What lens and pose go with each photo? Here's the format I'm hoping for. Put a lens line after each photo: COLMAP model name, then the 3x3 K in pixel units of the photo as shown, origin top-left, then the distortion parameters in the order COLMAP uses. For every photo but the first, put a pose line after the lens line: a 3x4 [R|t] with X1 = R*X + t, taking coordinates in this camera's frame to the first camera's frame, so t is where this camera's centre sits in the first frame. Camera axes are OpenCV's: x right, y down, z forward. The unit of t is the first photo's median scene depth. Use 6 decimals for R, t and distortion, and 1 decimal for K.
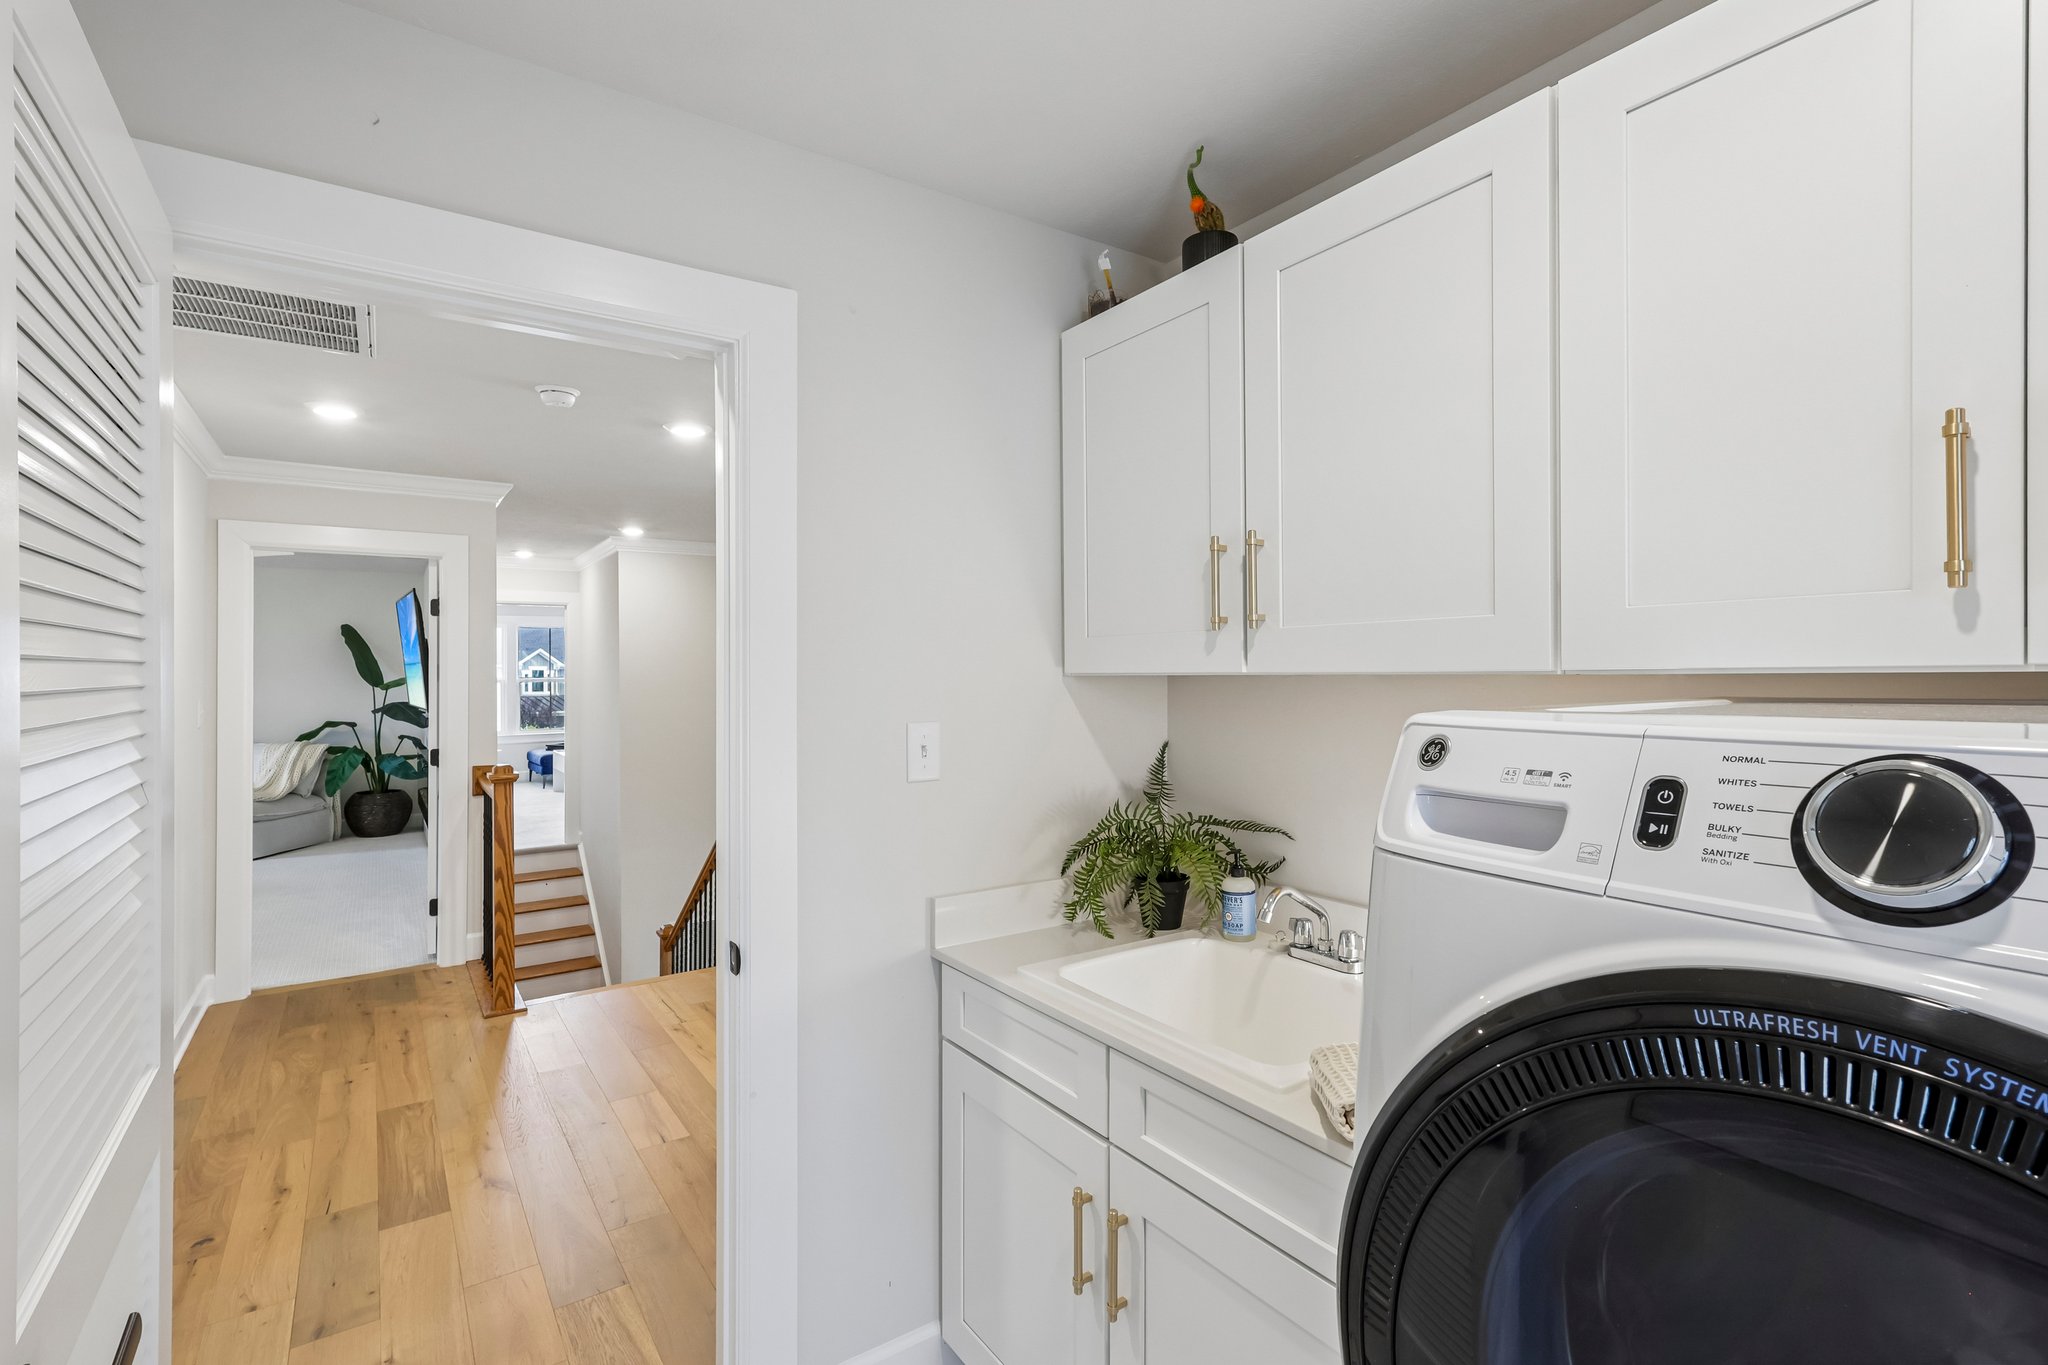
lens RADIAL K [[952.0, 0, 997.9], [0, 952.0, 652.3], [0, 0, 1]] dist [-0.004161, 0.001083]
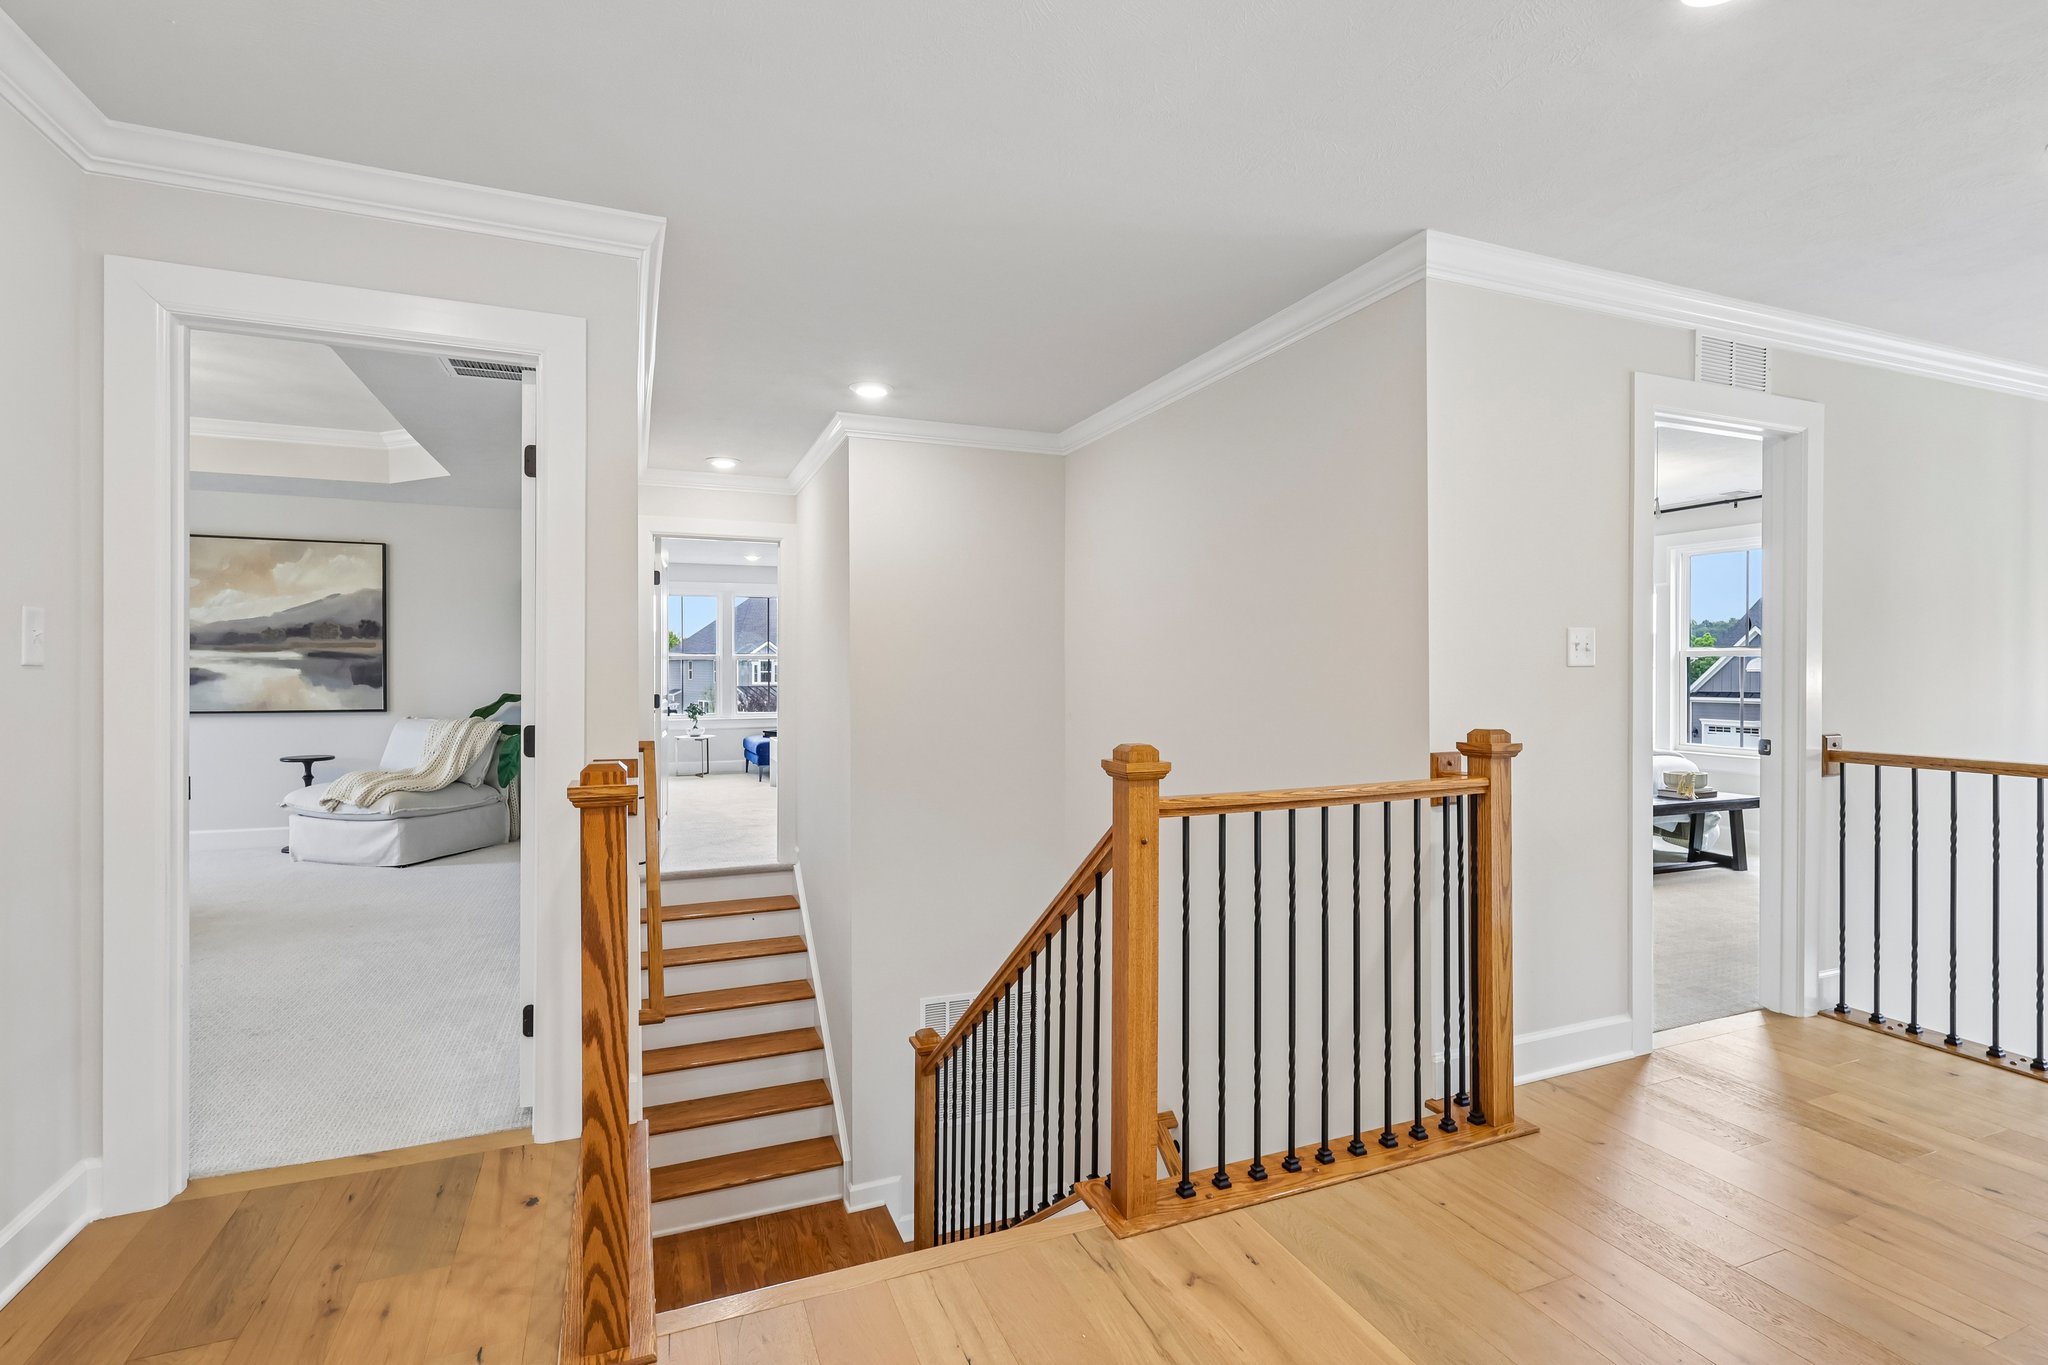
lens RADIAL K [[952.0, 0, 1010.7], [0, 952.0, 672.7], [0, 0, 1]] dist [-0.004161, 0.001083]
pose [[0.980060, 0.011702, -0.198359, -0.133267], [-0.006884, 0.999665, 0.024963, 0.034048], [0.198585, -0.023100, 0.979811, 0.317090]]
